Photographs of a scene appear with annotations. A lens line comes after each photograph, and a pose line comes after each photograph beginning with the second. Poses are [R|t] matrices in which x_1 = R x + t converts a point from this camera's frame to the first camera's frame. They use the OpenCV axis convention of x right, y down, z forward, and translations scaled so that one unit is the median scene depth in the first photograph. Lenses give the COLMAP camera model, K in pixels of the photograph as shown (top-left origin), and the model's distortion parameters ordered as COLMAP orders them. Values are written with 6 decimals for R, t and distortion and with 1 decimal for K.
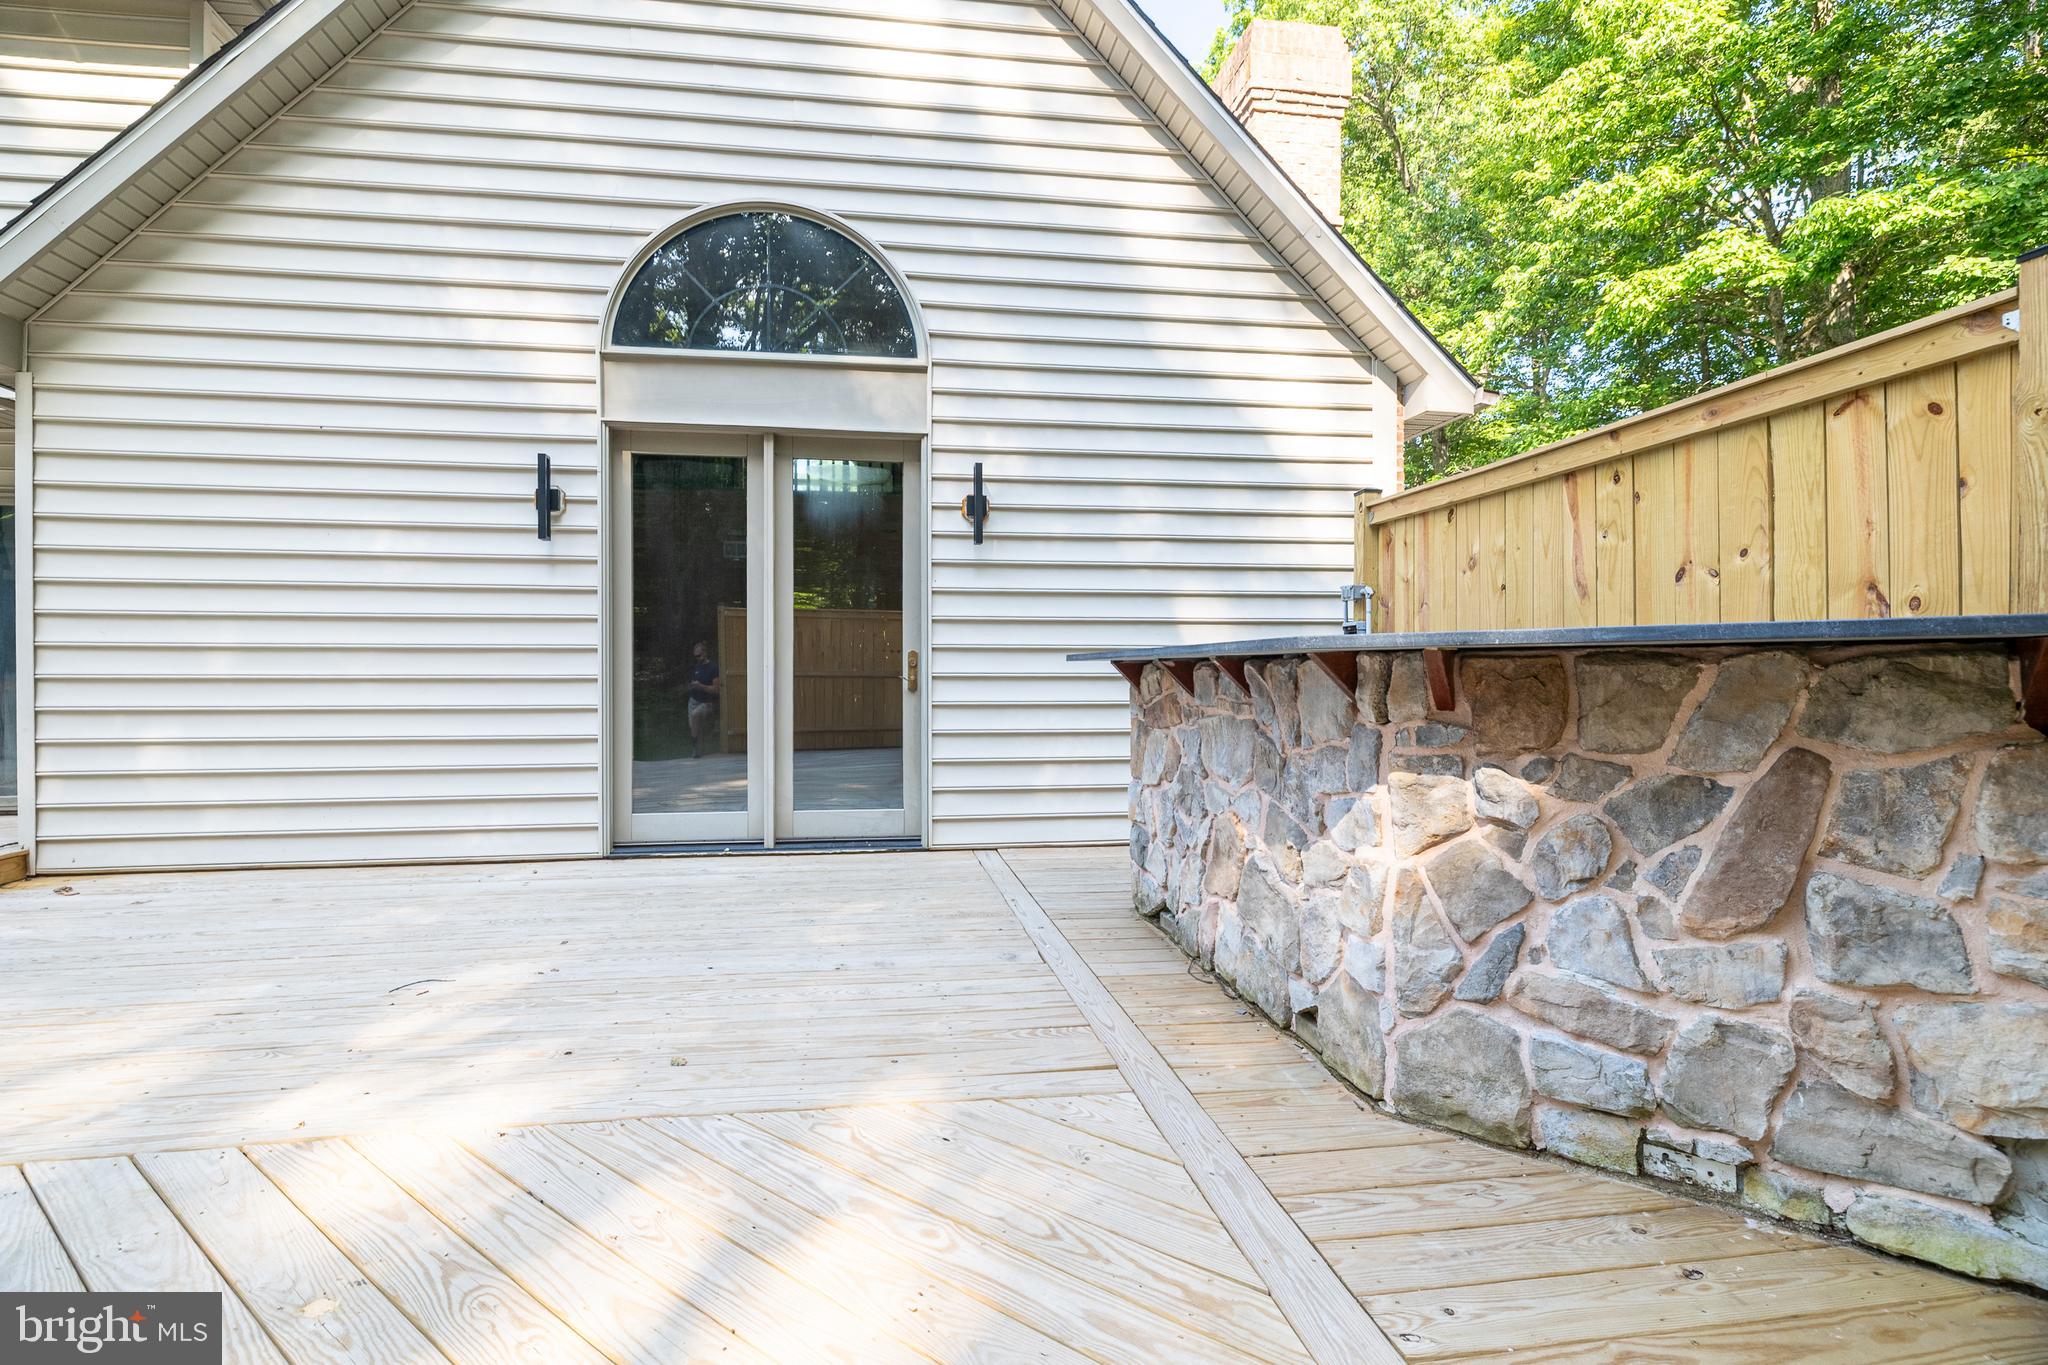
lens RADIAL K [[919.6, 0, 910.6], [0, 919.6, 671.3], [0, 0, 1]] dist [0.002072, 0.000957]
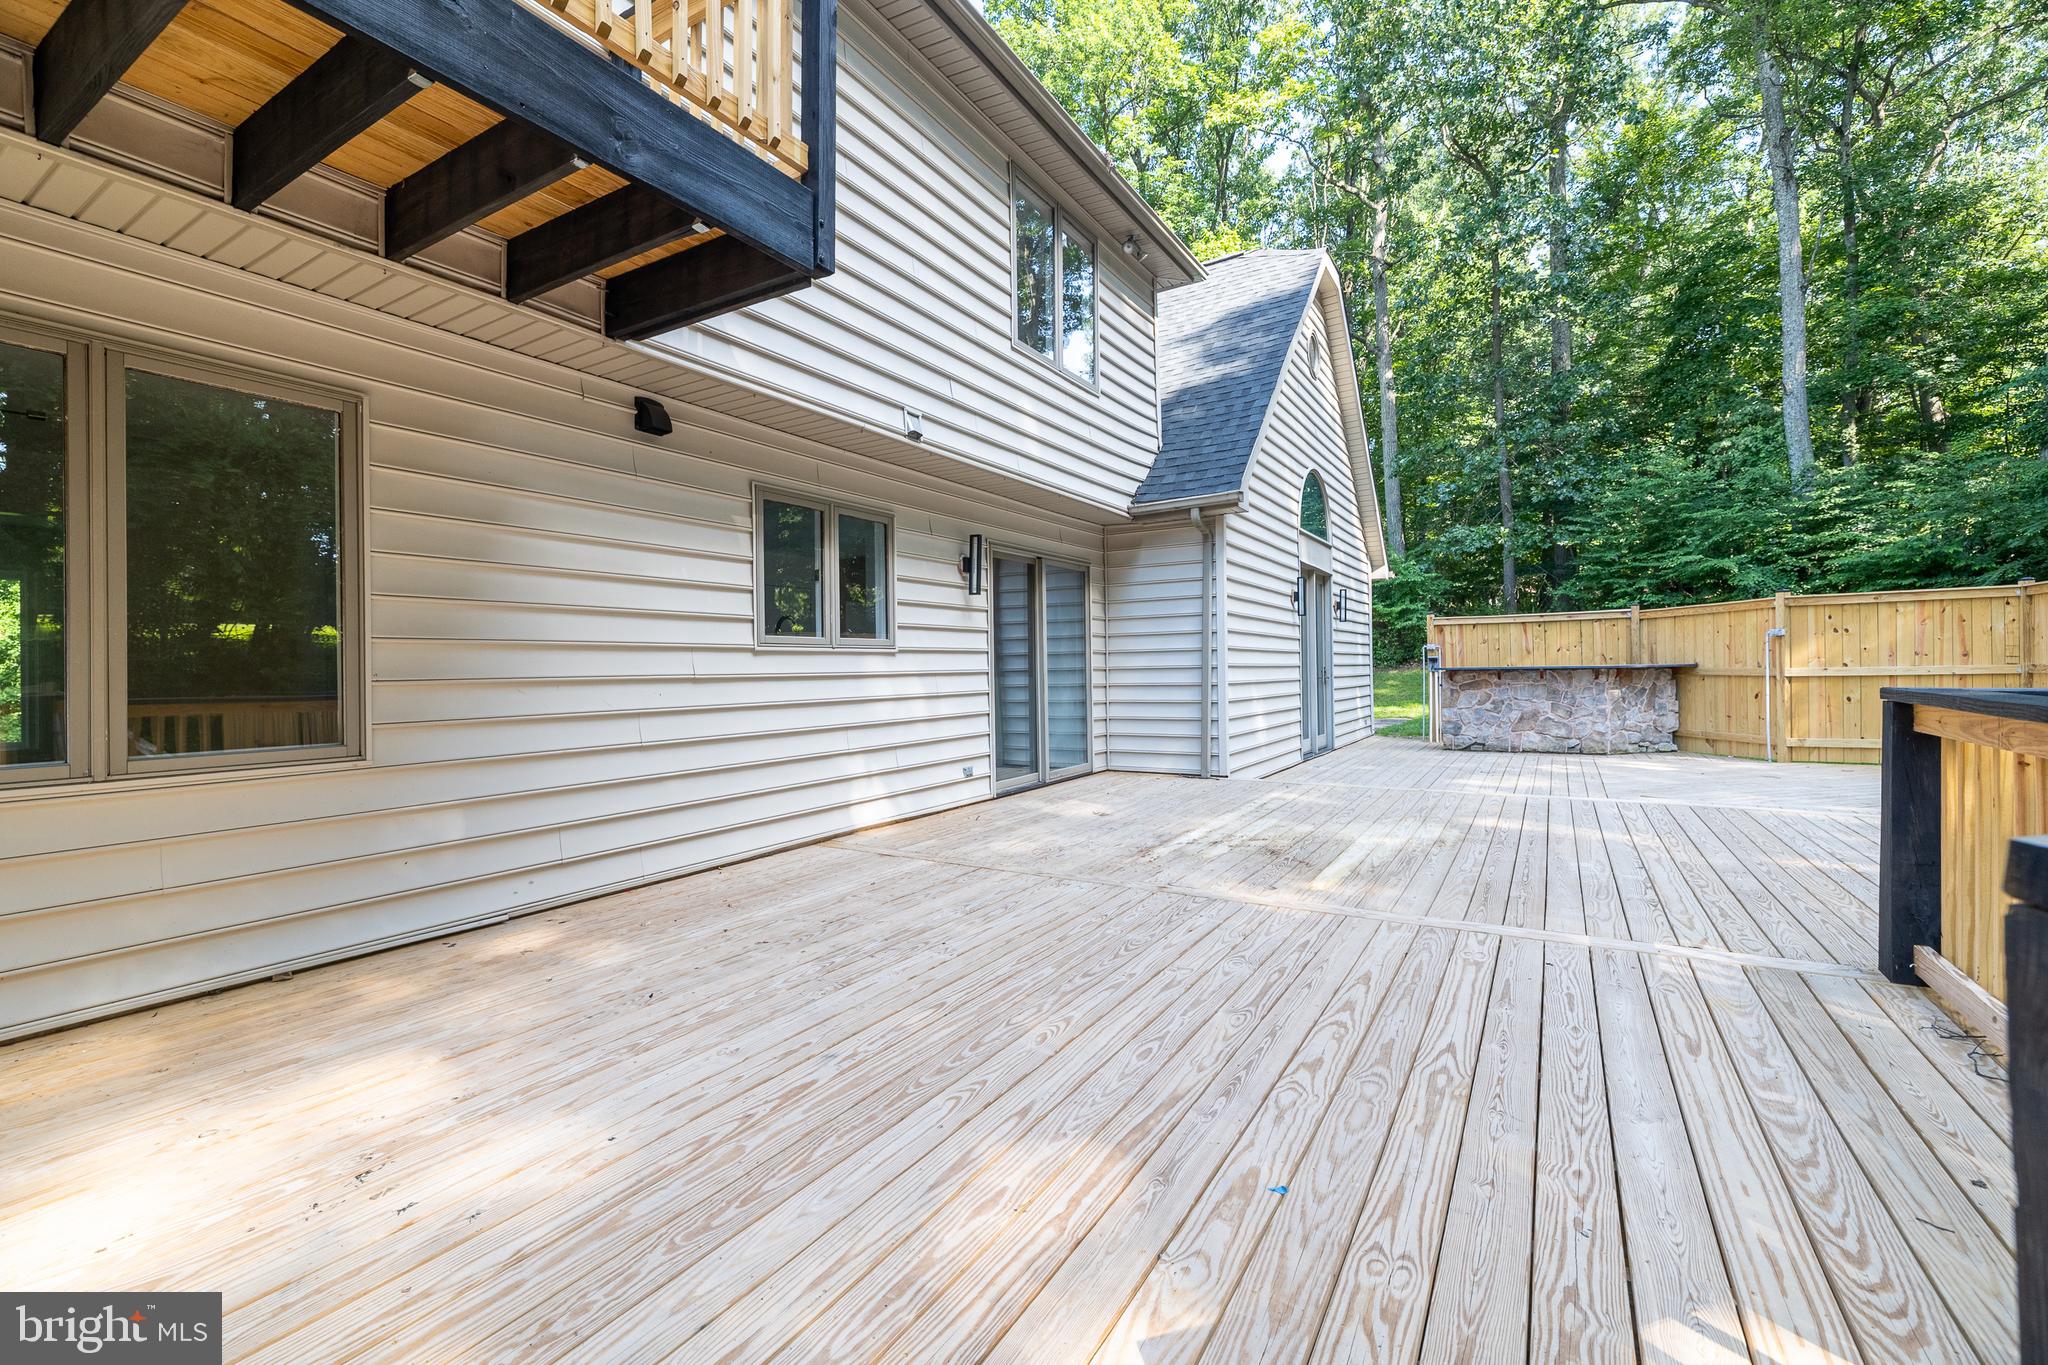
lens RADIAL K [[876.5, 0, 1048.9], [0, 876.5, 680.8], [0, 0, 1]] dist [-0.000250, 0.000107]
pose [[0.611573, -0.016689, 0.791012, -2.418585], [0.013638, 0.999851, 0.010550, -0.020311], [-0.791071, 0.004336, 0.611709, 0.200368]]
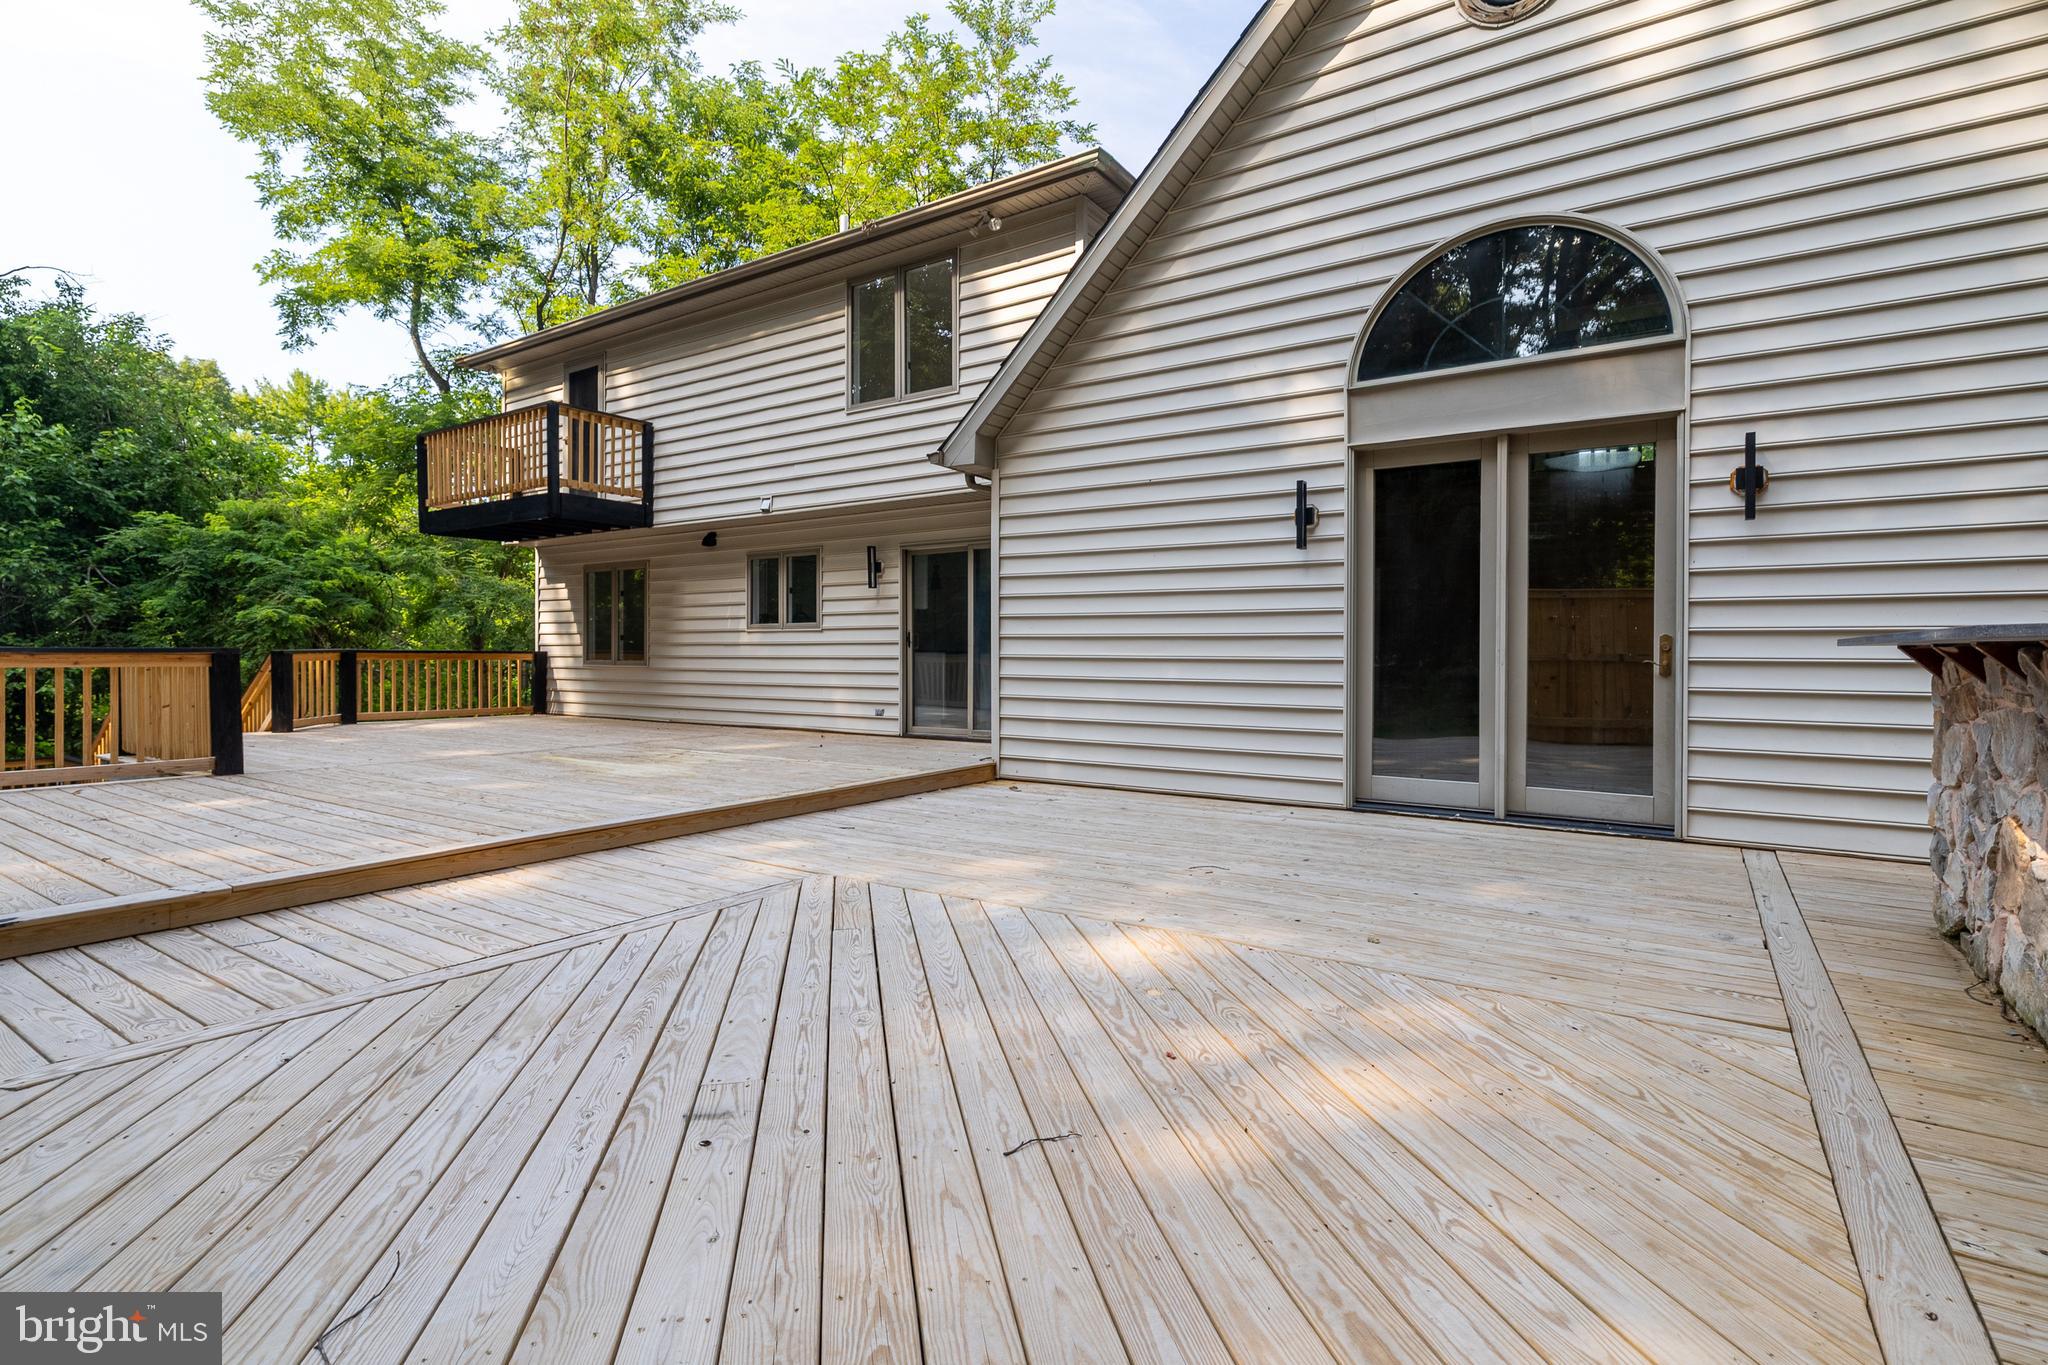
lens RADIAL K [[894.5, 0, 1040.9], [0, 894.5, 661.1], [0, 0, 1]] dist [0.000063, 0.000079]
pose [[0.774206, 0.009606, -0.632861, 0.100057], [-0.004205, 0.999941, 0.010033, -0.001542], [0.632920, -0.005106, 0.774200, -0.168732]]
